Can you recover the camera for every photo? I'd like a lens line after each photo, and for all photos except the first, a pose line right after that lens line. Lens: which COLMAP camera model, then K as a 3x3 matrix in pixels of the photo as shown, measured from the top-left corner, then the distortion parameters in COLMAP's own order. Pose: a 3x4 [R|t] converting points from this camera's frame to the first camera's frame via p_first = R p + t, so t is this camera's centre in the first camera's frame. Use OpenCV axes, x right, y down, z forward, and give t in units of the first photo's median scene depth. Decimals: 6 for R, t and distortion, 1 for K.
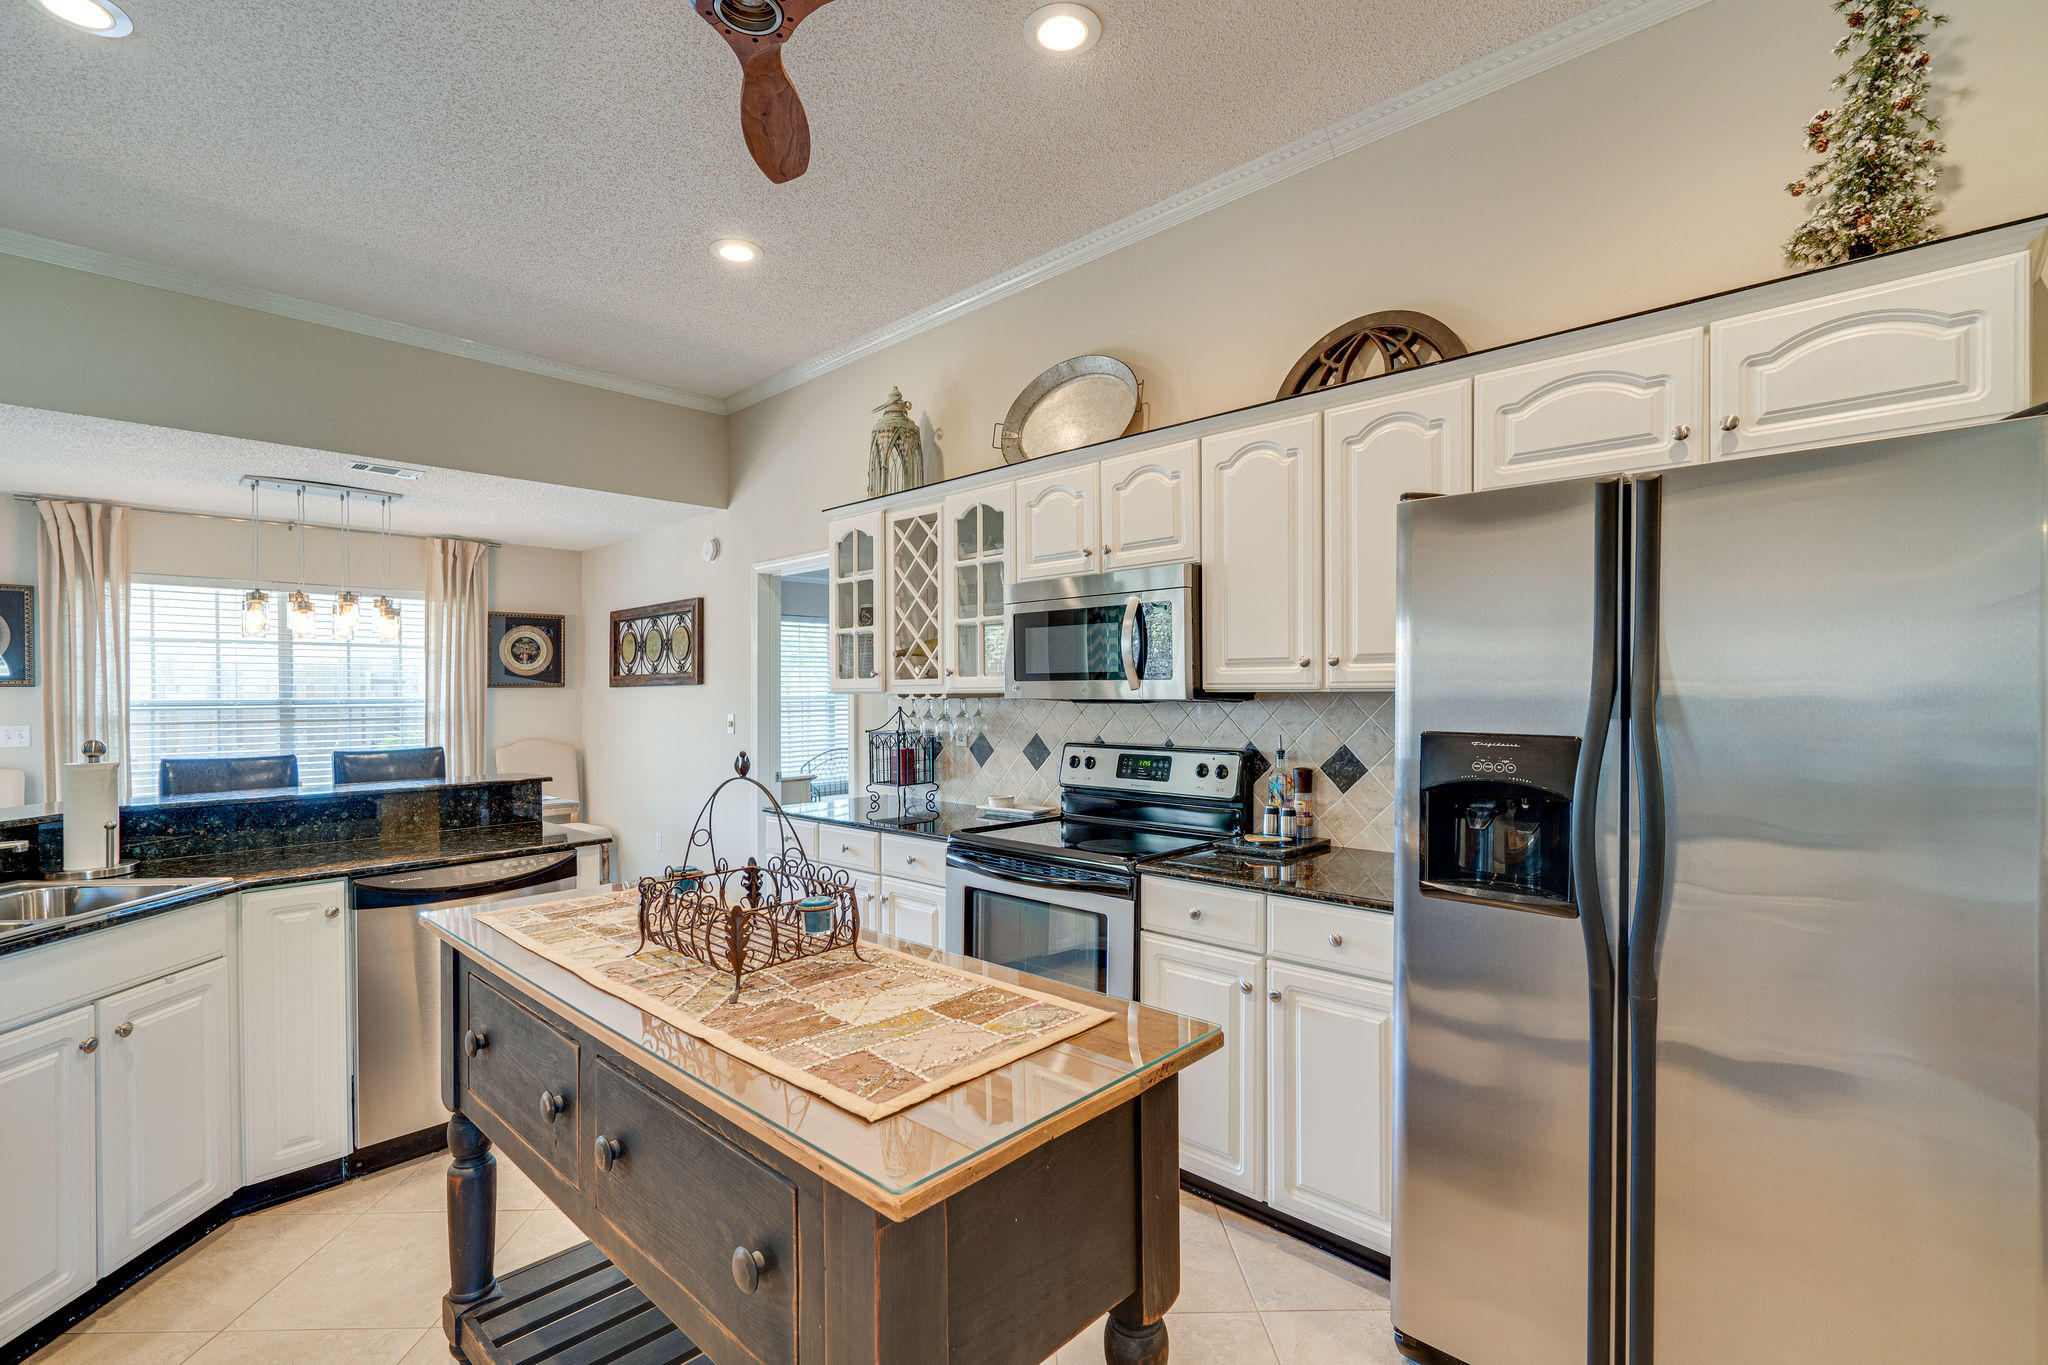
lens RADIAL K [[936.6, 0, 1025.7], [0, 936.6, 687.8], [0, 0, 1]] dist [-0.000161, -0.000038]
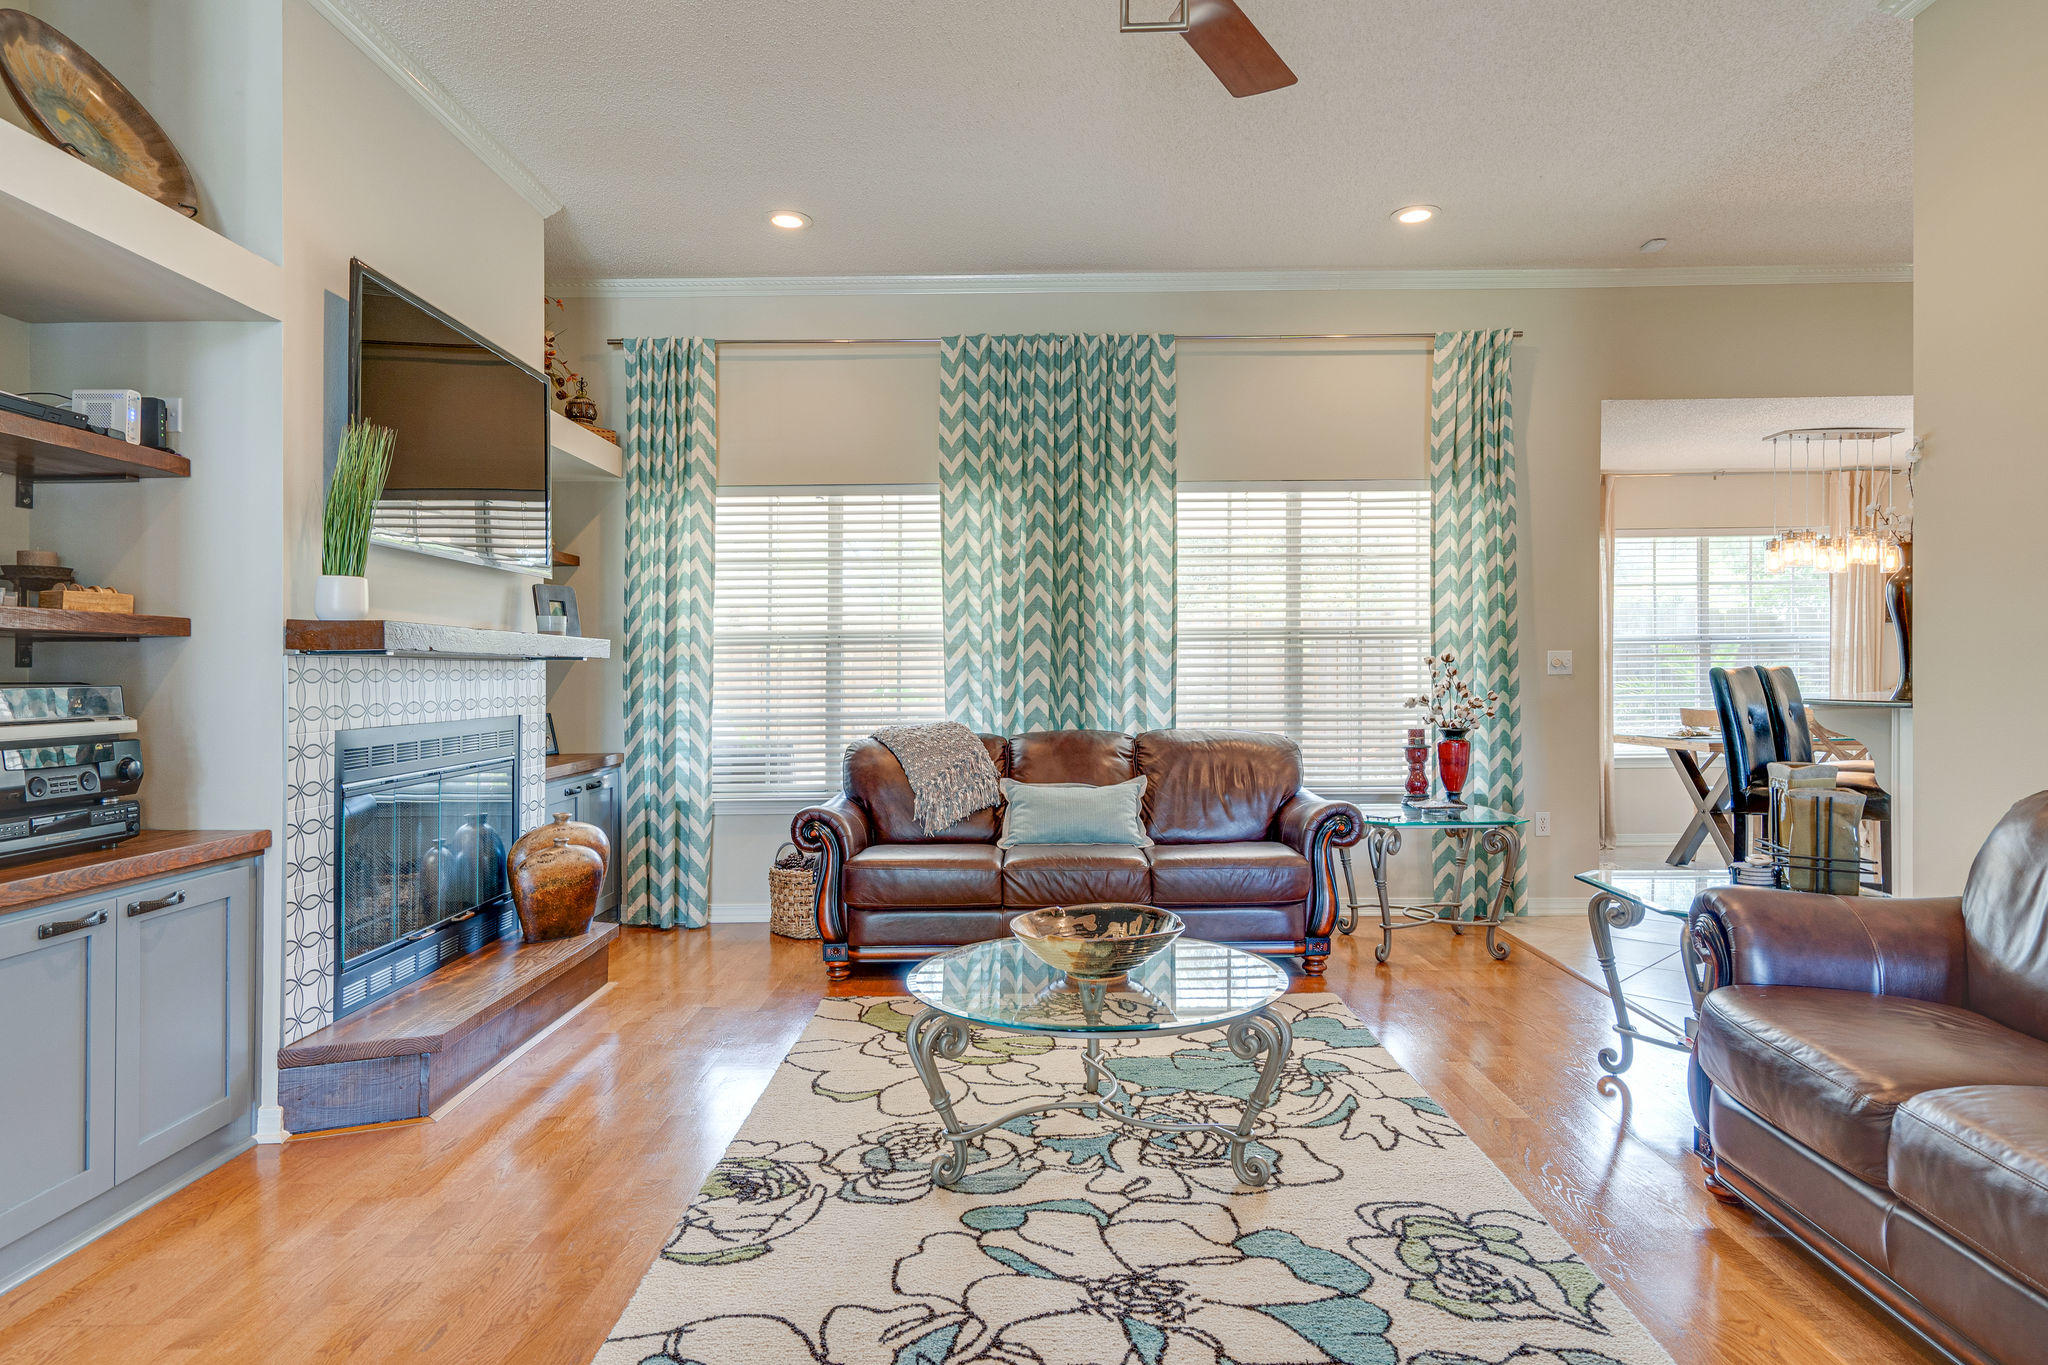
lens RADIAL K [[1154.0, 0, 1024.0], [0, 1154.0, 682.5], [0, 0, 1]] dist [0.002263, 0.001194]
pose [[0.674842, 0.007043, -0.737929, -0.555036], [0.011437, 0.999735, 0.020002, 0.052718], [0.737874, -0.021938, 0.674582, -0.841491]]
